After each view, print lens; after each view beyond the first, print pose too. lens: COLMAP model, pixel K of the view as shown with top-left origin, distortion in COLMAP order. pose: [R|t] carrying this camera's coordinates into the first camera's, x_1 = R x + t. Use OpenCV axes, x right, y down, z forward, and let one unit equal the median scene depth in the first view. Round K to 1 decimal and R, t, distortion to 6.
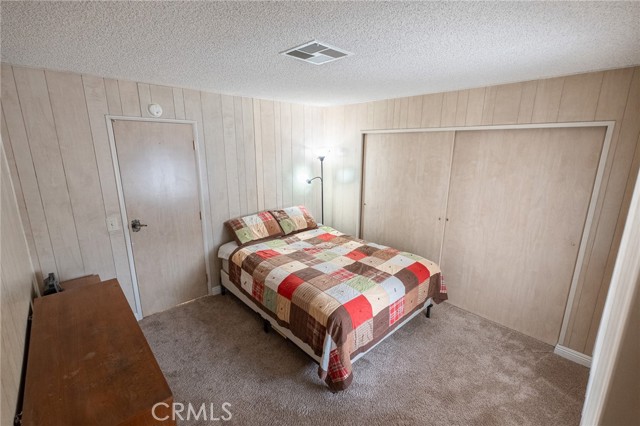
lens RADIAL K [[284.7, 0, 320.0], [0, 284.7, 213.0], [0, 0, 1]] dist [-0.002661, -0.000409]
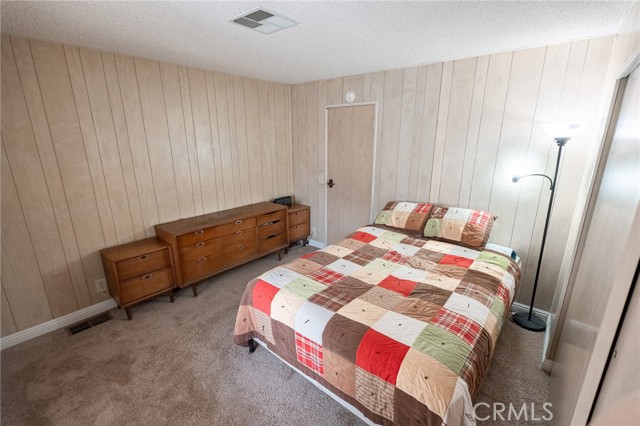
lens RADIAL K [[284.7, 0, 320.0], [0, 284.7, 213.0], [0, 0, 1]] dist [-0.002661, -0.000409]
pose [[0.115731, 0.253289, -0.960443, 0.691660], [-0.225147, 0.948462, 0.222999, -0.111877], [0.967427, 0.190433, 0.166793, 0.692370]]
